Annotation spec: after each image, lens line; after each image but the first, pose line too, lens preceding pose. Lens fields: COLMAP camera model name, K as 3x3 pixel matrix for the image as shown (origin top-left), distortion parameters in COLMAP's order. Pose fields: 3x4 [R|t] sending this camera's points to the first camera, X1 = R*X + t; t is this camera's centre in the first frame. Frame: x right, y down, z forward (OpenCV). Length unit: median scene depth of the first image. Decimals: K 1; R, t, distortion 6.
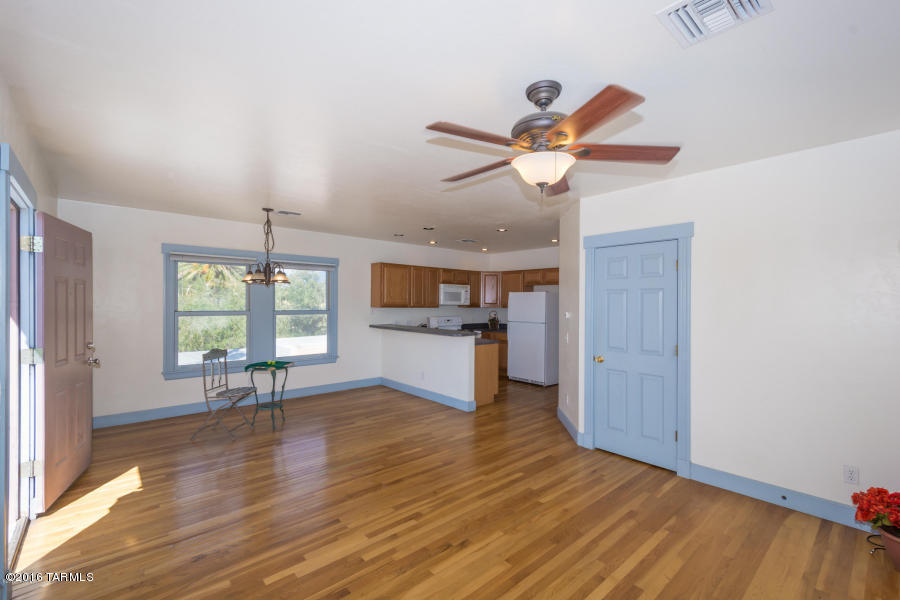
lens RADIAL K [[389.4, 0, 449.7], [0, 389.4, 296.9], [0, 0, 1]] dist [0.011443, -0.000019]
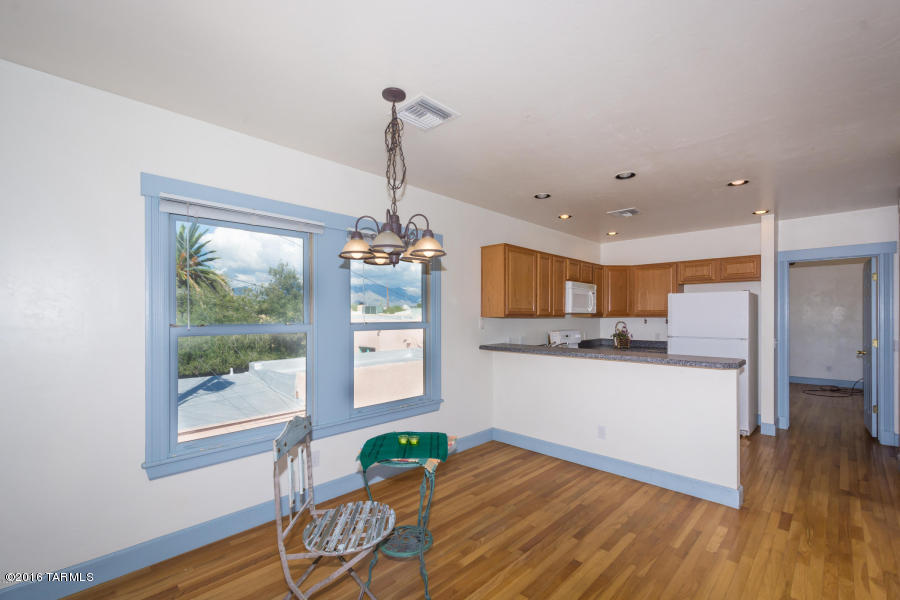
lens RADIAL K [[395.3, 0, 451.3], [0, 395.3, 305.7], [0, 0, 1]] dist [0.010202, -0.000447]
pose [[0.997006, -0.007292, 0.076974, -0.275769], [0.008164, 0.999906, -0.011025, 0.013990], [-0.076886, 0.011621, 0.996972, 0.344882]]
